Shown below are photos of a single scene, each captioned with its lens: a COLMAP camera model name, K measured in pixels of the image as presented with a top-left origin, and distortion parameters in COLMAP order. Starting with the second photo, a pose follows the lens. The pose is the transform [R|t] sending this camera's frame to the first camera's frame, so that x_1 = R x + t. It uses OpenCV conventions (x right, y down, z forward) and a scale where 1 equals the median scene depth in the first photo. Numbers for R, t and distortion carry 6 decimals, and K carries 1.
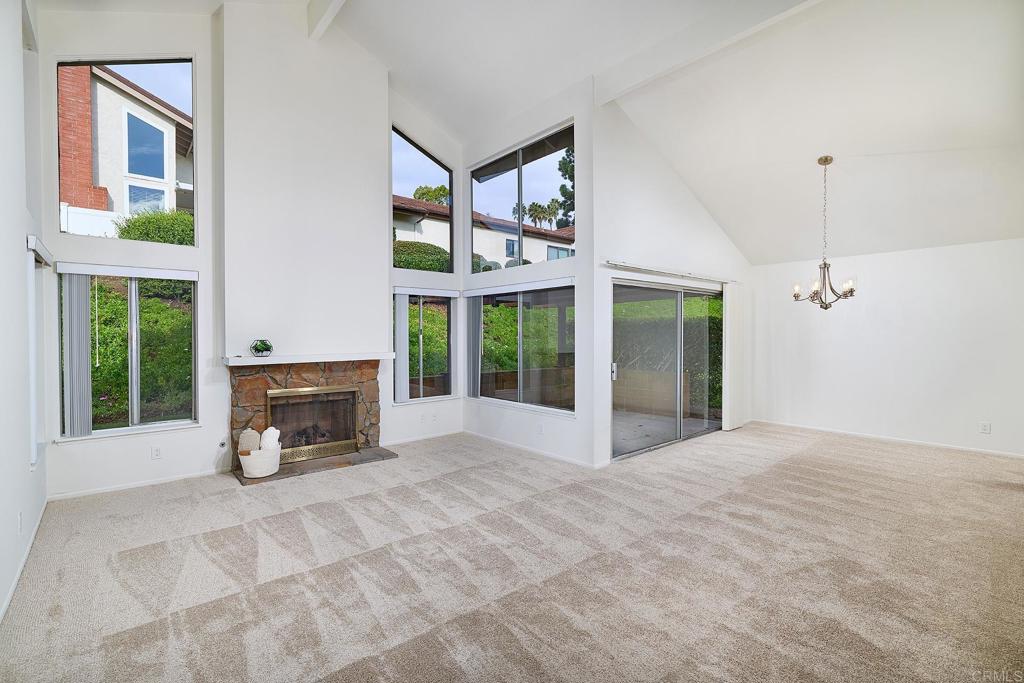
lens RADIAL K [[461.3, 0, 508.0], [0, 461.3, 340.5], [0, 0, 1]] dist [-0.000236, -0.000404]
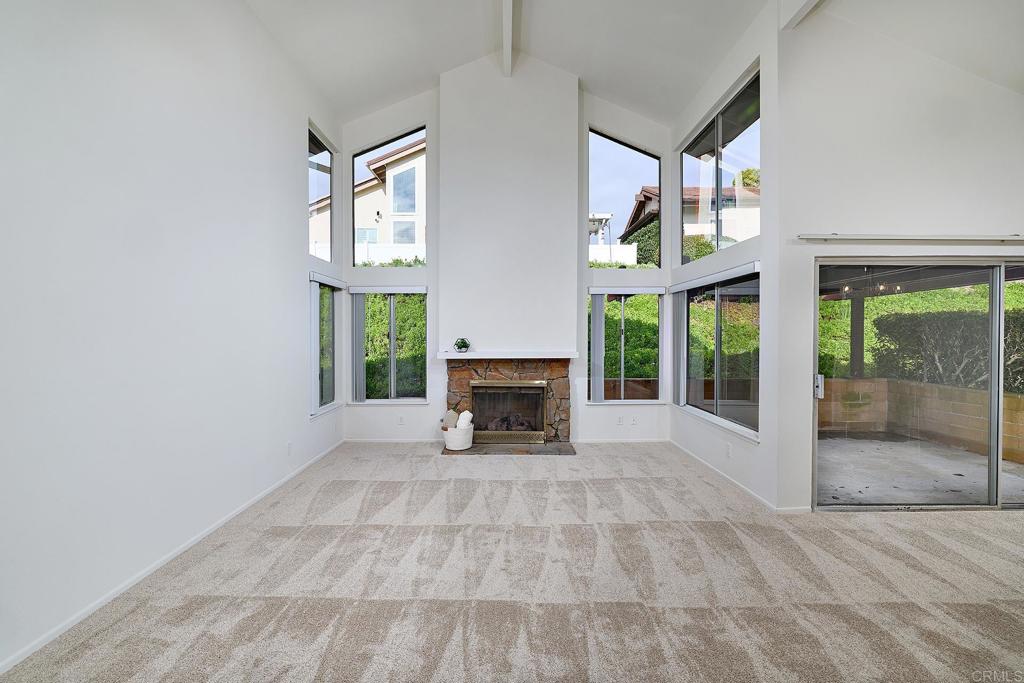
lens RADIAL K [[459.9, 0, 509.8], [0, 459.9, 339.5], [0, 0, 1]] dist [-0.001439, -0.000624]
pose [[0.766756, 0.009071, -0.641875, 0.329747], [-0.010264, 0.999946, 0.001870, -0.002533], [0.641857, 0.005154, 0.766807, 0.138805]]
